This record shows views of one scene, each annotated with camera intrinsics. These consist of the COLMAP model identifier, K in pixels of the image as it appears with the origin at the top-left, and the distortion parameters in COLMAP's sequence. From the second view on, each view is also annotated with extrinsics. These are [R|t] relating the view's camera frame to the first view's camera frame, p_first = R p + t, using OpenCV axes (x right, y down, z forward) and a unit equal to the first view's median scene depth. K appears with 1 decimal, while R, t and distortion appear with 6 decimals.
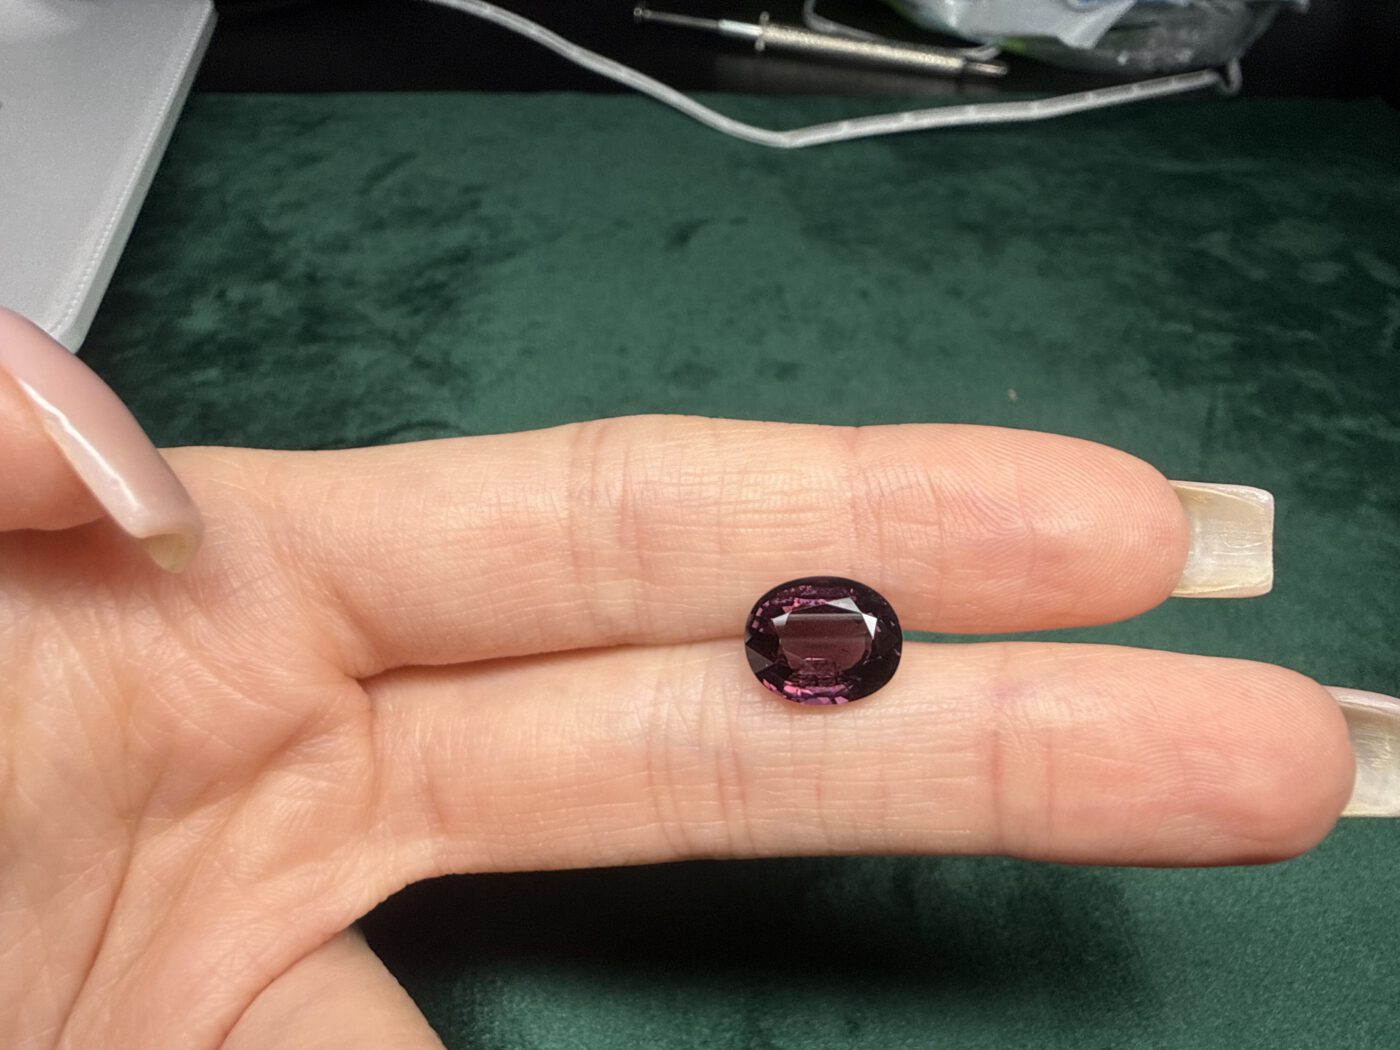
lens RADIAL K [[968.2, 0, 700.7], [0, 968.2, 521.2], [0, 0, 1]] dist [0.102273, 0.001823]
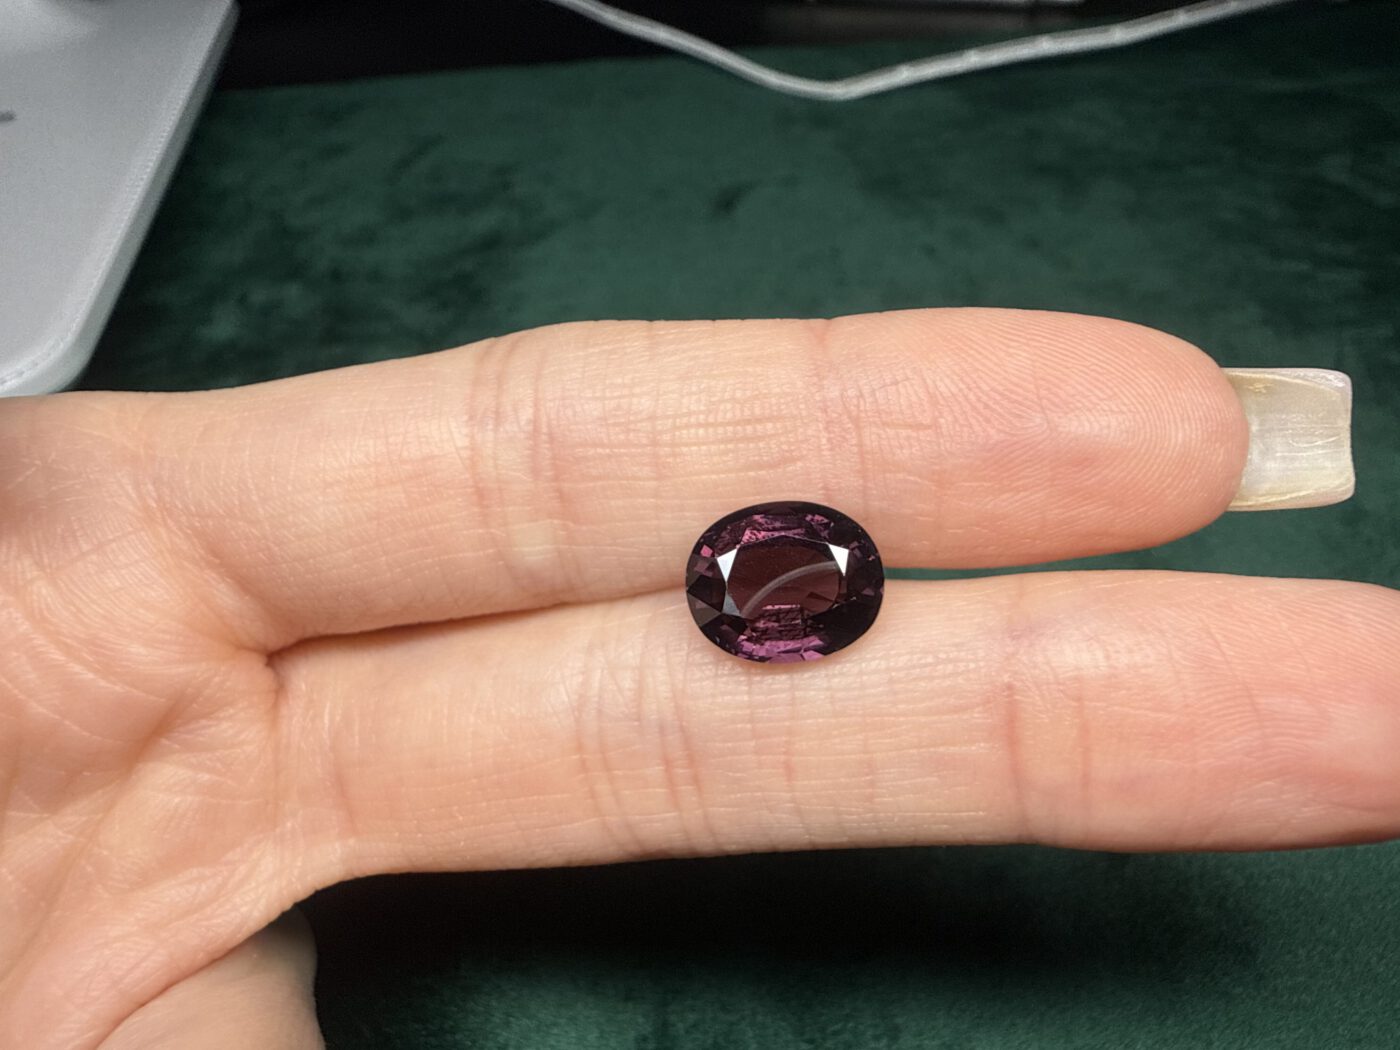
lens RADIAL K [[1002.5, 0, 704.9], [0, 1002.5, 557.5], [0, 0, 1]] dist [-0.040501, 0.177910]
pose [[0.994727, -0.049011, -0.090084, 0.129673], [0.051832, 0.998227, 0.029248, 0.074284], [0.088491, -0.033763, 0.995505, 0.185540]]
